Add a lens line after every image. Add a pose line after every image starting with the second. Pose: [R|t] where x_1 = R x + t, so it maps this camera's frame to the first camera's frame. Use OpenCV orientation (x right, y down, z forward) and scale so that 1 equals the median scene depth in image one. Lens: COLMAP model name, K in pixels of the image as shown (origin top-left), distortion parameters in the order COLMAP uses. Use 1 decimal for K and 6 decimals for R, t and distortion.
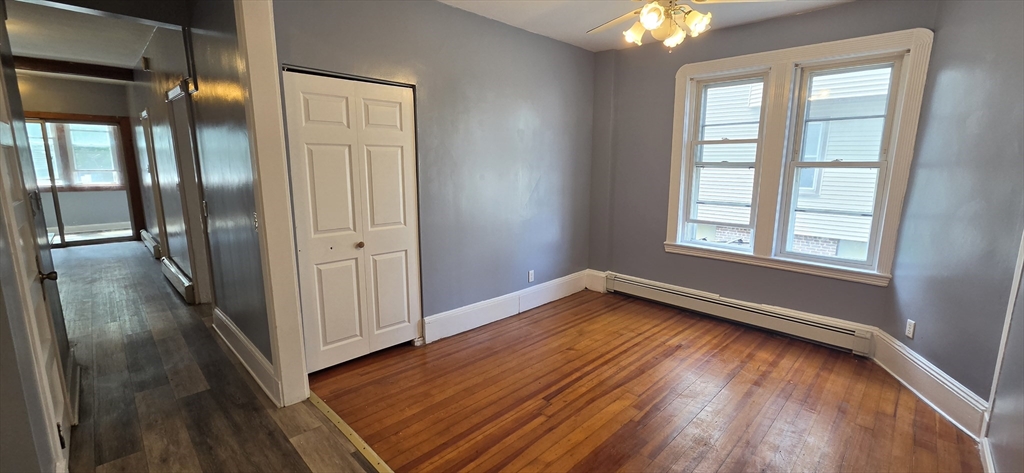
lens RADIAL K [[421.0, 0, 526.1], [0, 421.0, 237.3], [0, 0, 1]] dist [0.000269, 0.000057]
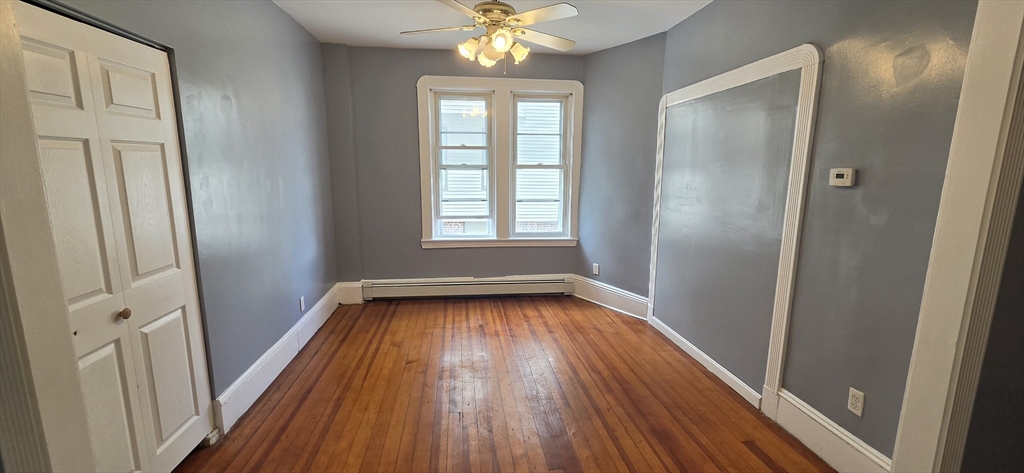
lens RADIAL K [[418.3, 0, 510.5], [0, 418.3, 234.1], [0, 0, 1]] dist [-0.000523, -0.000117]
pose [[0.623715, -0.131634, 0.770488, -0.416781], [0.133158, 0.989203, 0.061208, -0.046484], [-0.770226, 0.064420, 0.634509, 0.191163]]
